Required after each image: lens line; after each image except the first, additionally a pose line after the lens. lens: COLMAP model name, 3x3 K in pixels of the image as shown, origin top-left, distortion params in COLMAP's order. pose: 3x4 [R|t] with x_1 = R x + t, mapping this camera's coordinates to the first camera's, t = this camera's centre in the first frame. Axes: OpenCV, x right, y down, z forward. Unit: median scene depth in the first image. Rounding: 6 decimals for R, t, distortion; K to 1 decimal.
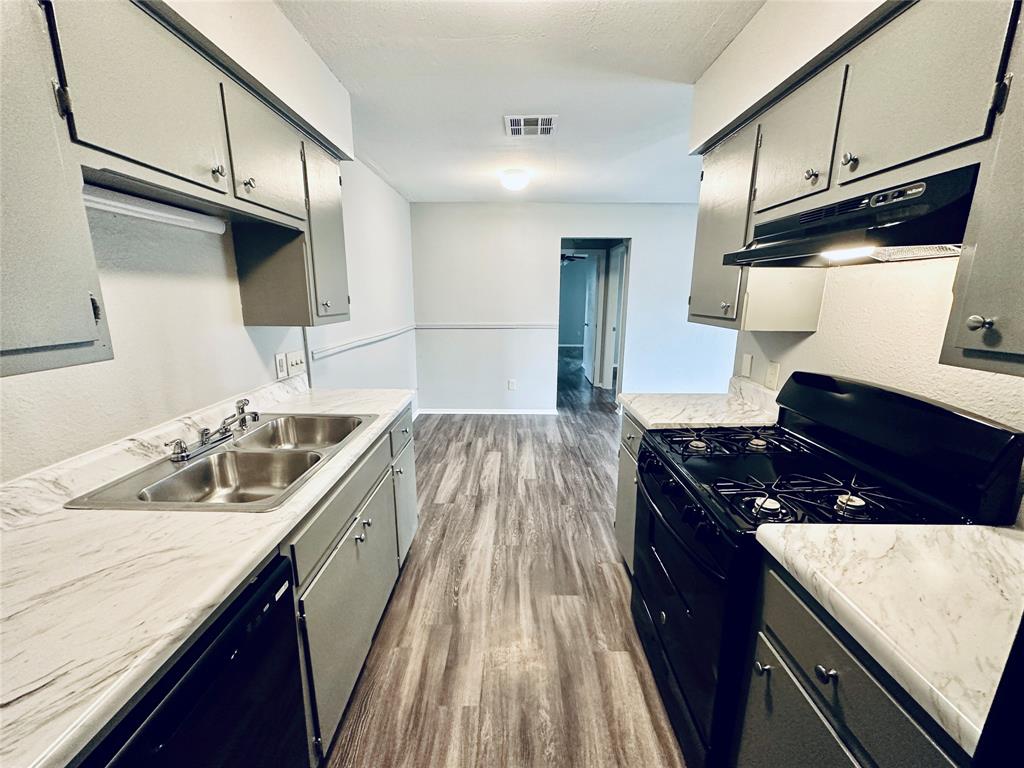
lens RADIAL K [[407.5, 0, 511.3], [0, 407.5, 383.8], [0, 0, 1]] dist [-0.003542, 0.000814]
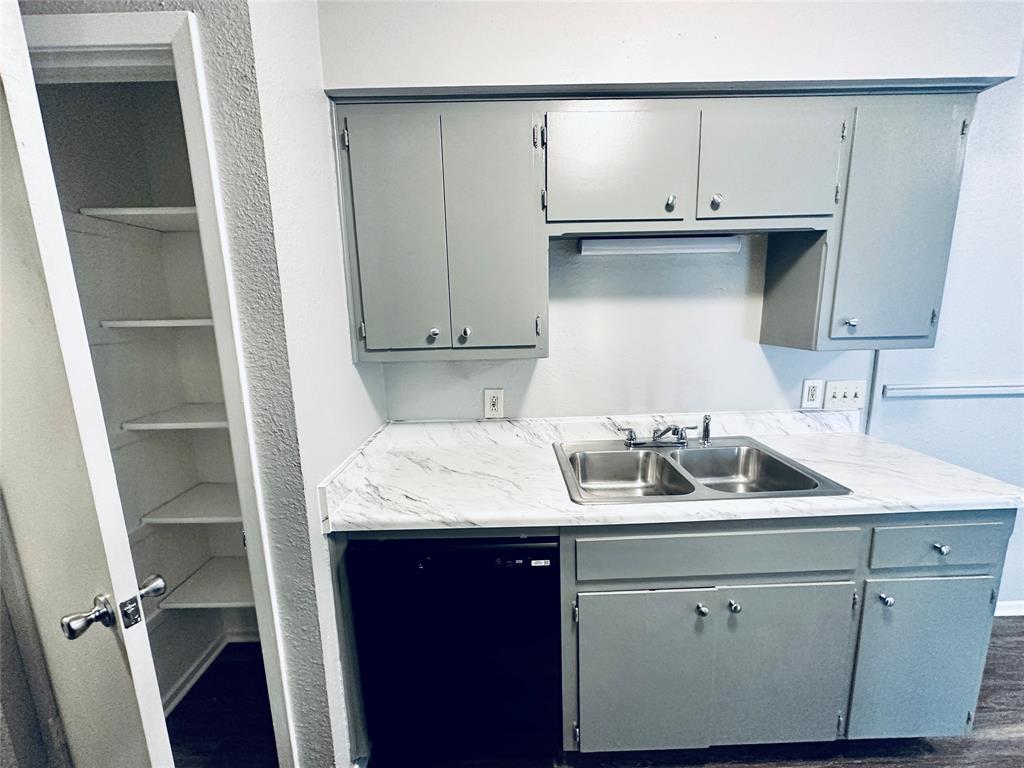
lens RADIAL K [[407.0, 0, 512.8], [0, 407.0, 383.2], [0, 0, 1]] dist [-0.000189, 0.000011]
pose [[0.021329, 0.166712, -0.985775, 0.278899], [-0.191087, 0.968502, 0.159656, -0.094637], [0.981341, 0.184963, 0.052513, 0.403921]]
